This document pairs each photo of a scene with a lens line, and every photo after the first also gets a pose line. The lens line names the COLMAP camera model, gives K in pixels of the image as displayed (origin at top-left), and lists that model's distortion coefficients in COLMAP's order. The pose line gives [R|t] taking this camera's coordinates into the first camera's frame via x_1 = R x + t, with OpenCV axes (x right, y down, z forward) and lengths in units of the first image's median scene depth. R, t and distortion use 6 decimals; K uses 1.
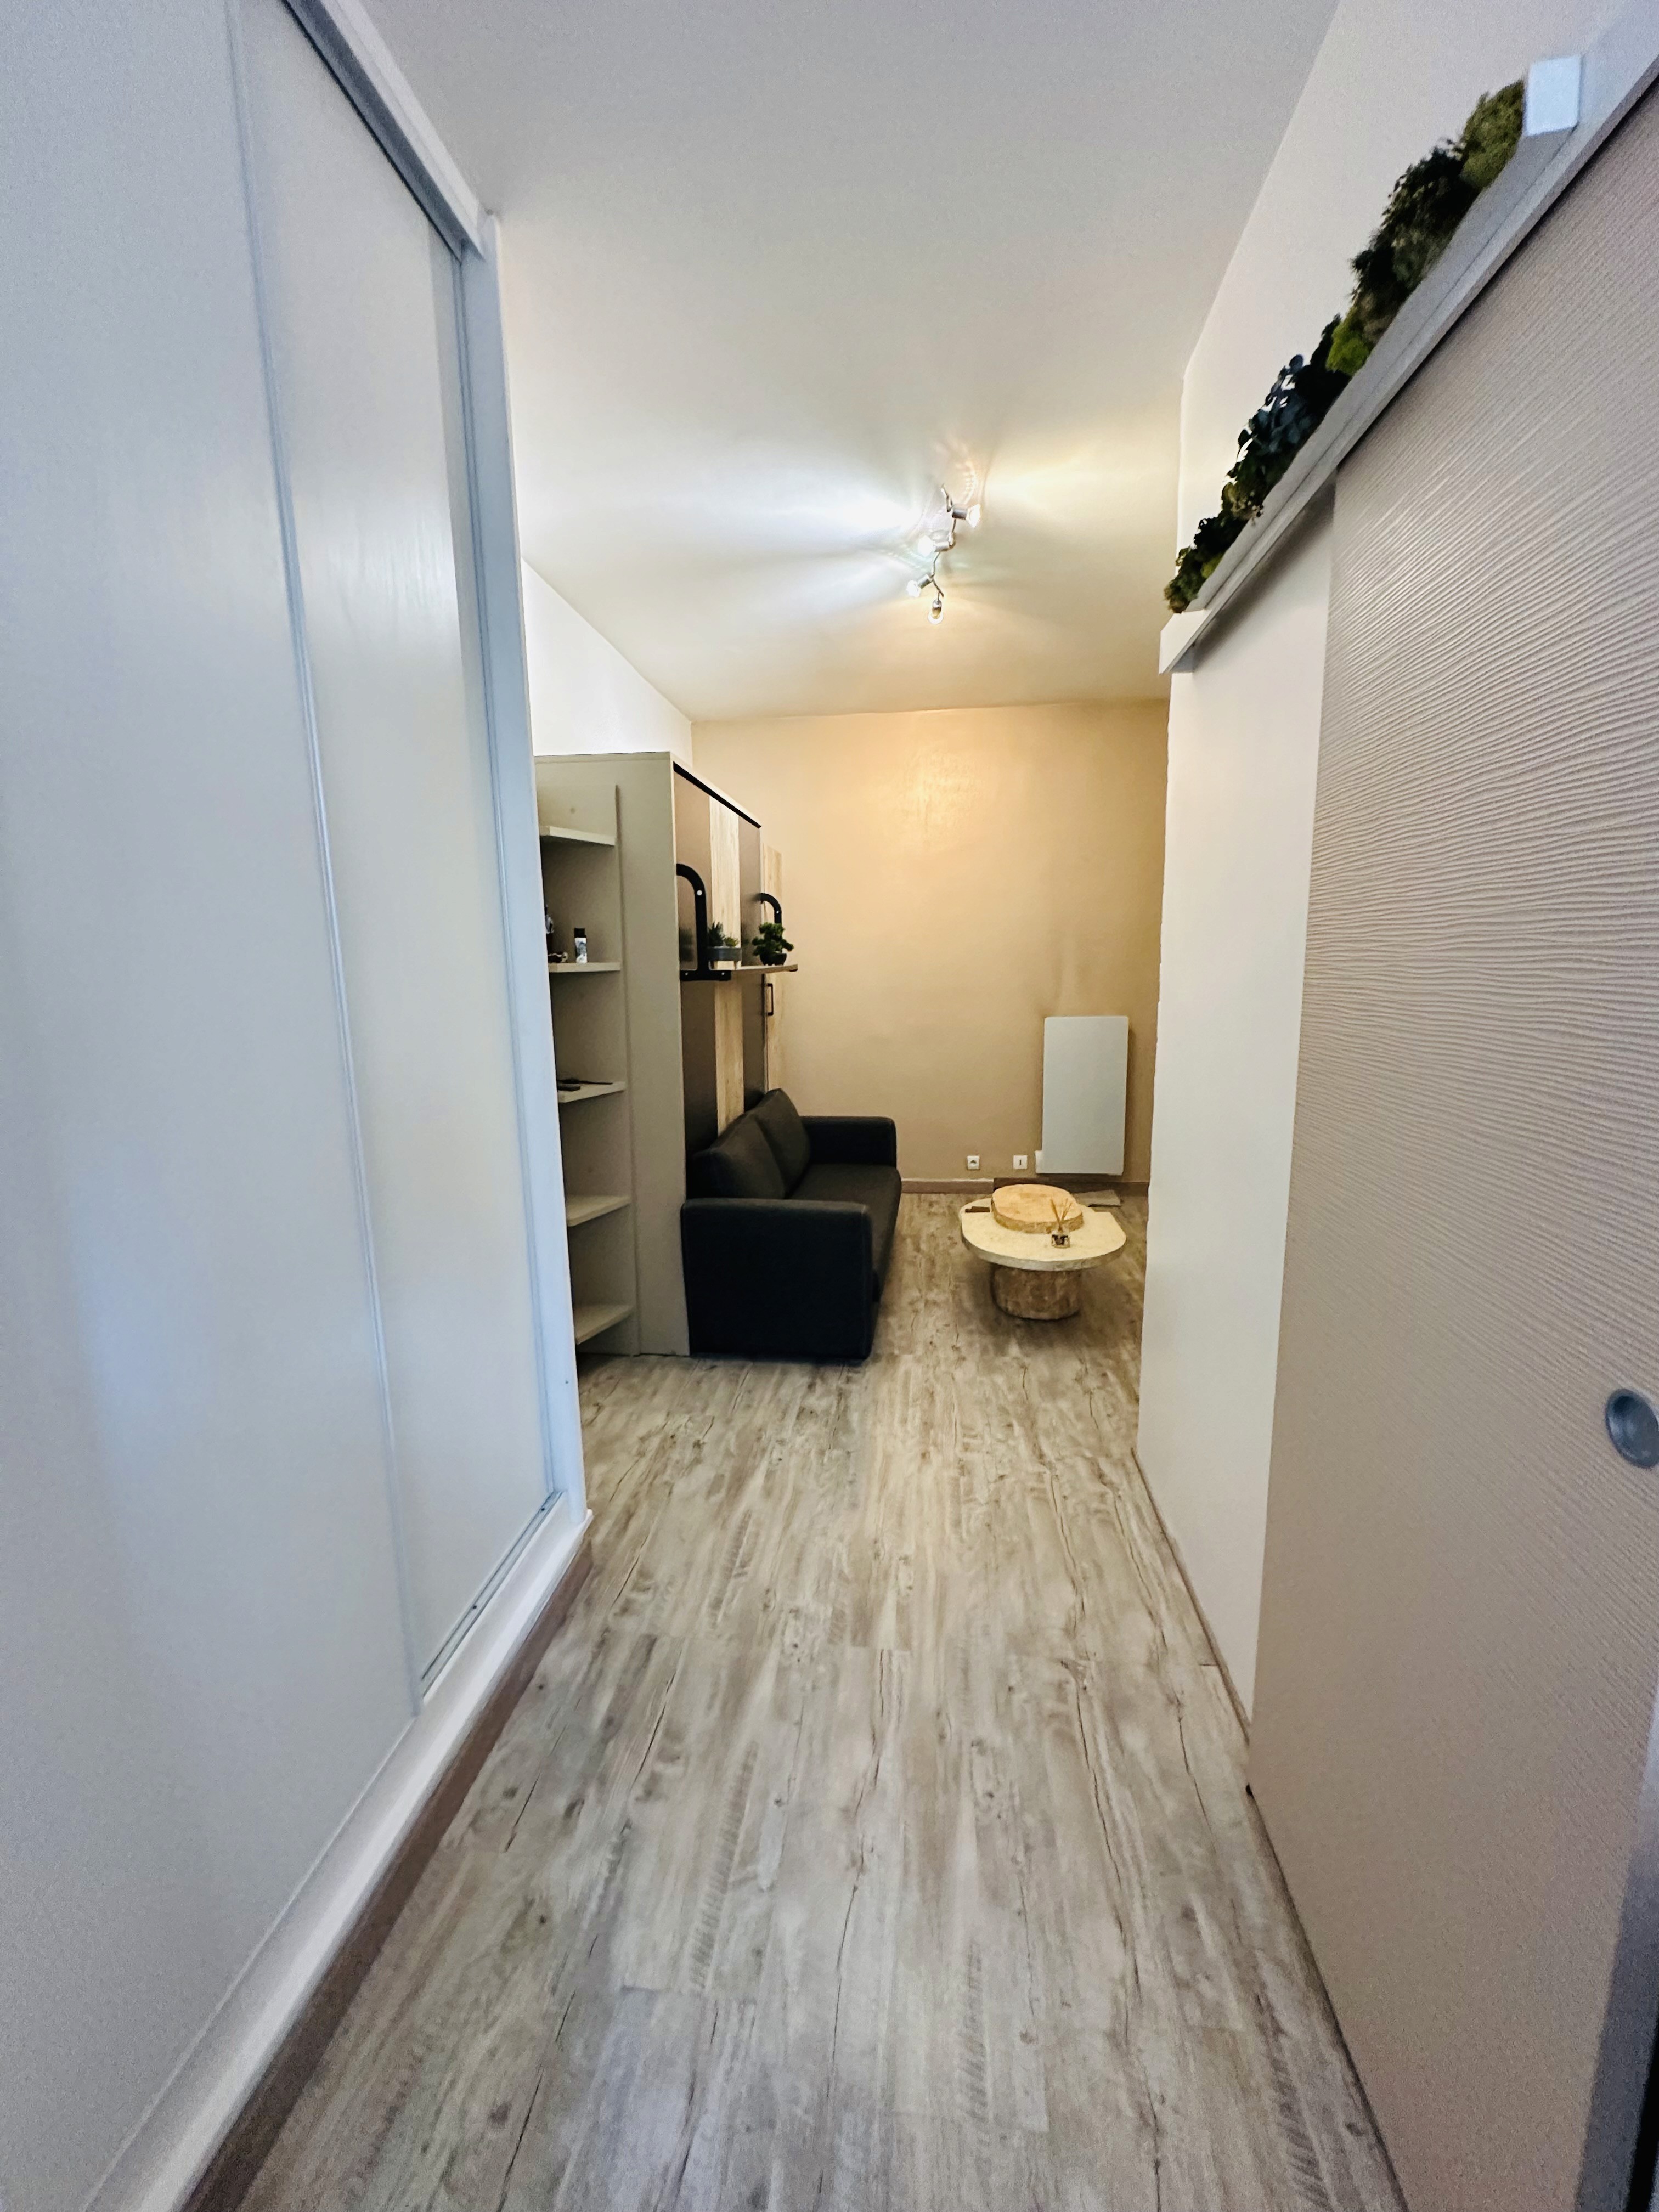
lens RADIAL K [[883.3, 0, 834.2], [0, 883.3, 1104.3], [0, 0, 1]] dist [-0.005812, 0.000732]
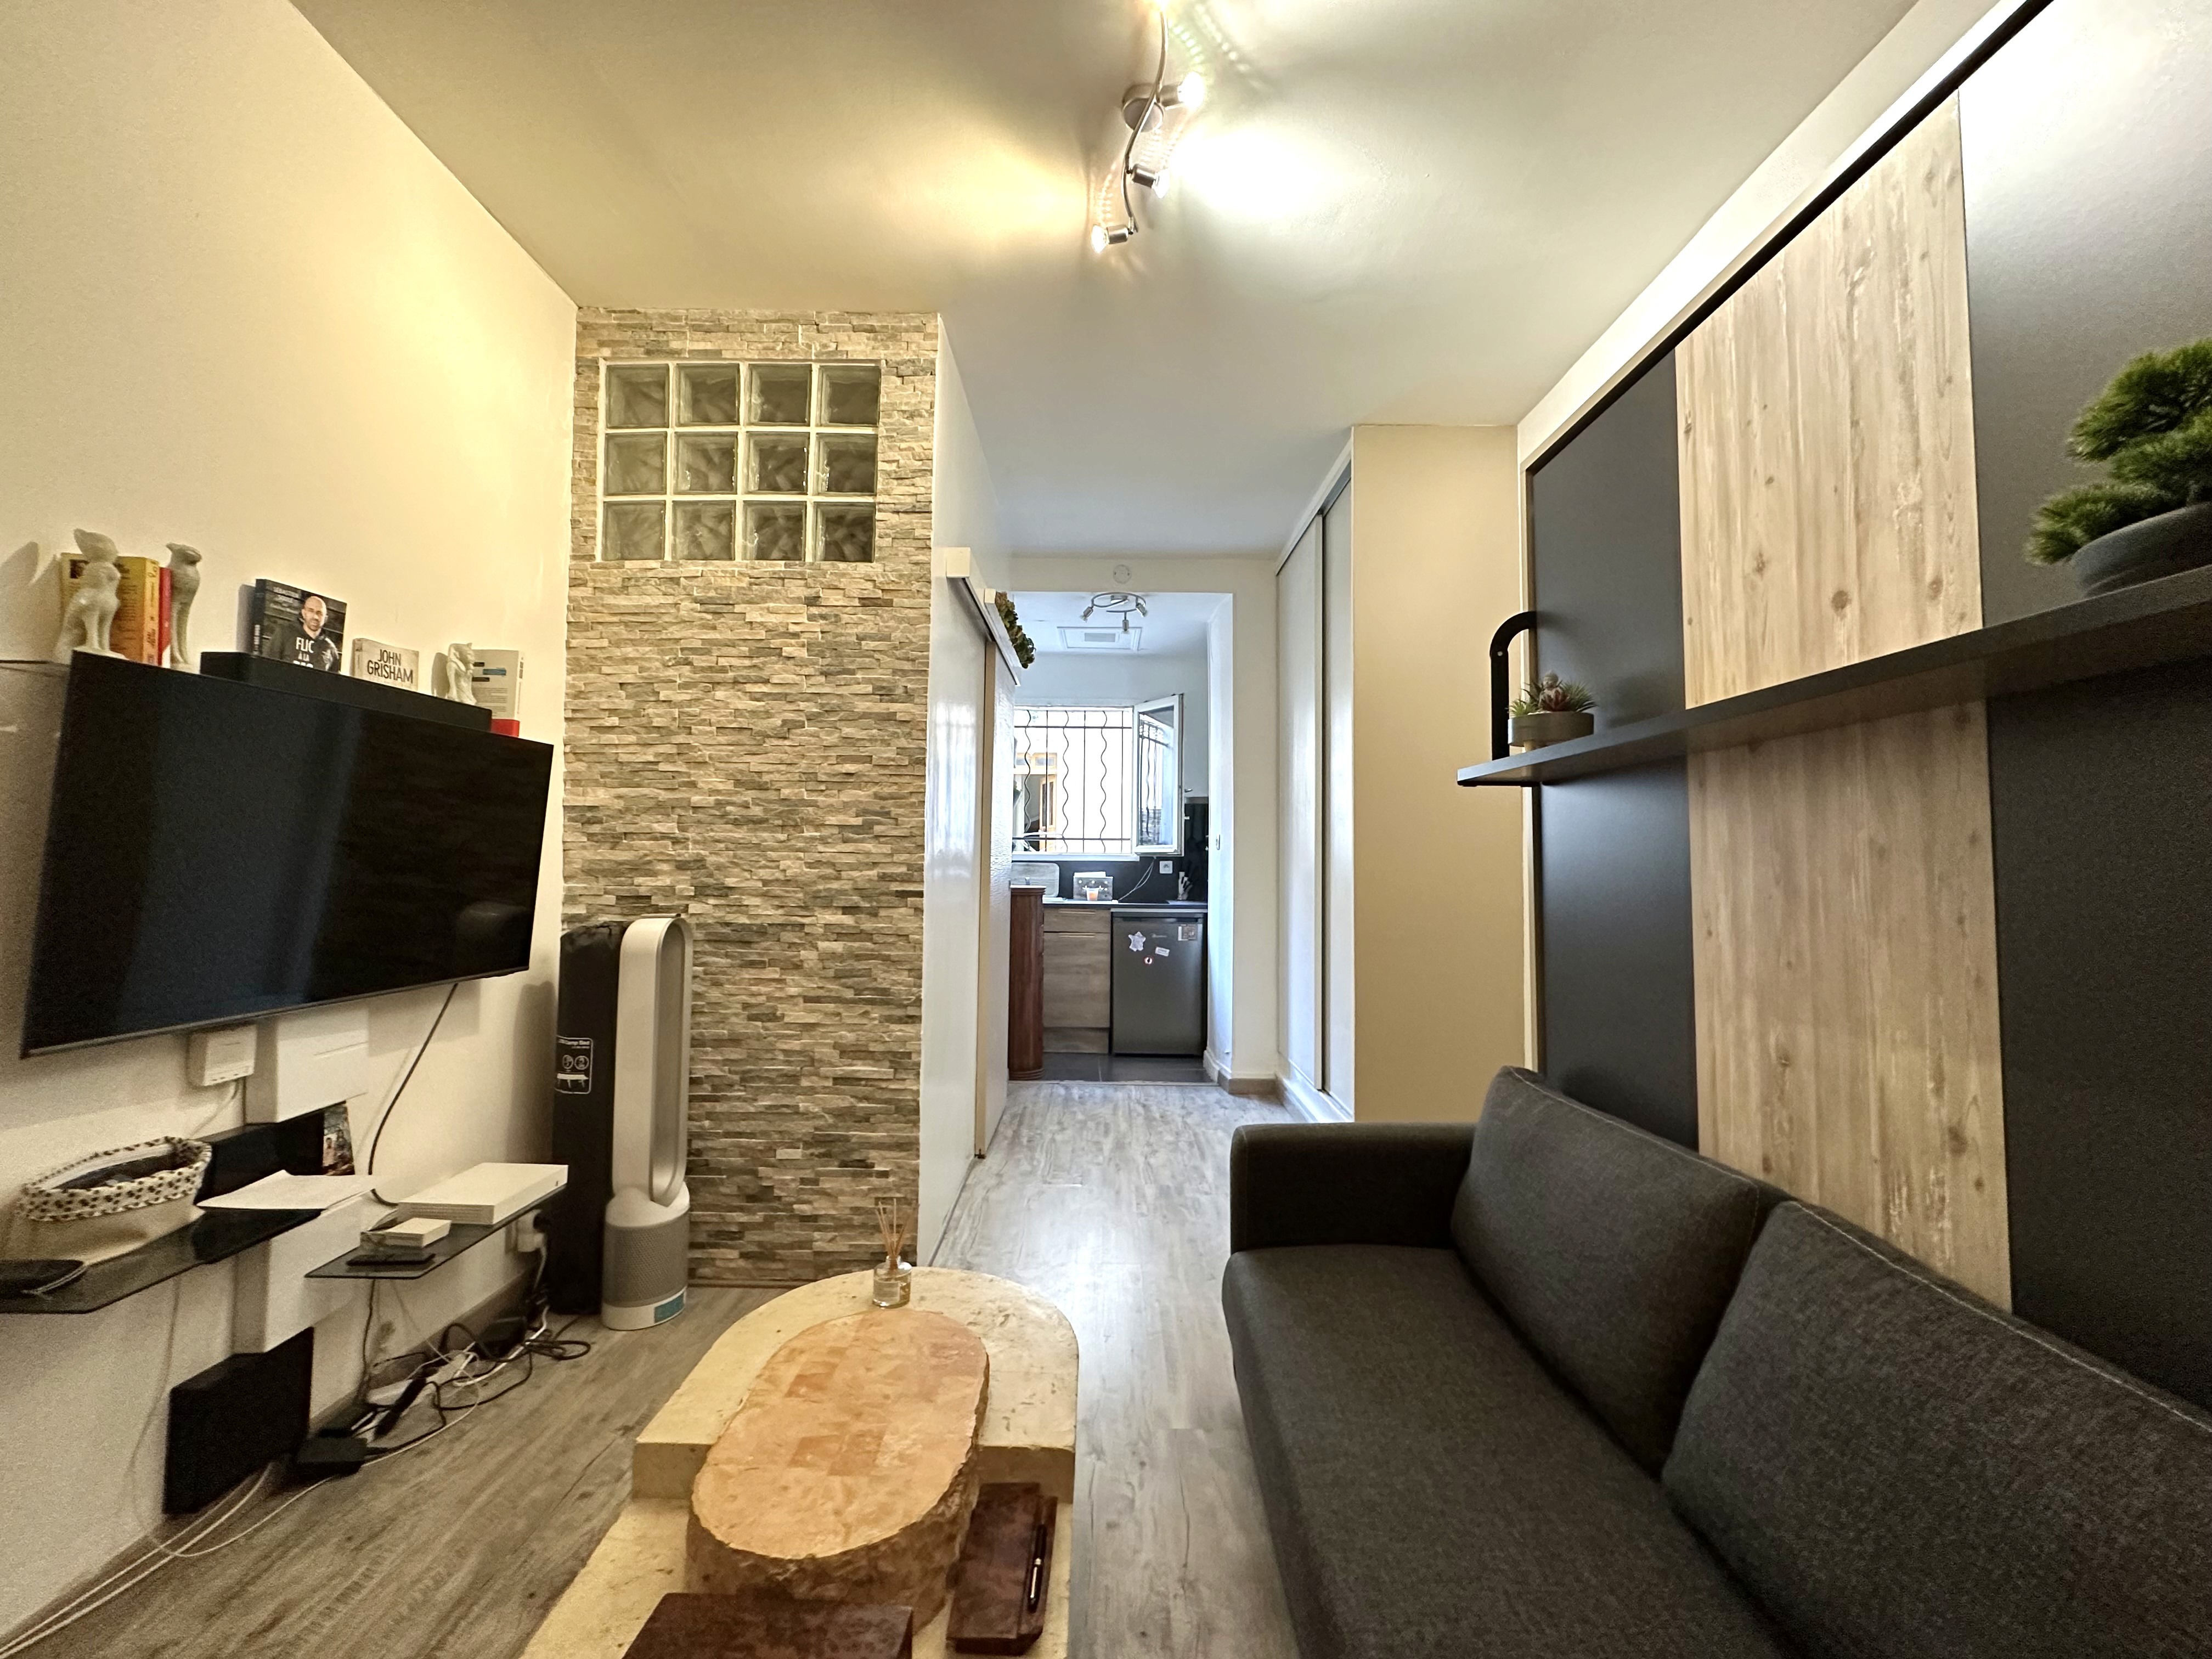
lens RADIAL K [[883.3, 0, 1101.5], [0, 883.3, 827.2], [0, 0, 1]] dist [-0.005812, 0.000732]
pose [[-0.994120, -0.006832, -0.108068, 0.364941], [-0.020200, 0.992189, 0.123097, -0.320236], [0.106383, 0.124556, -0.986493, 2.772370]]
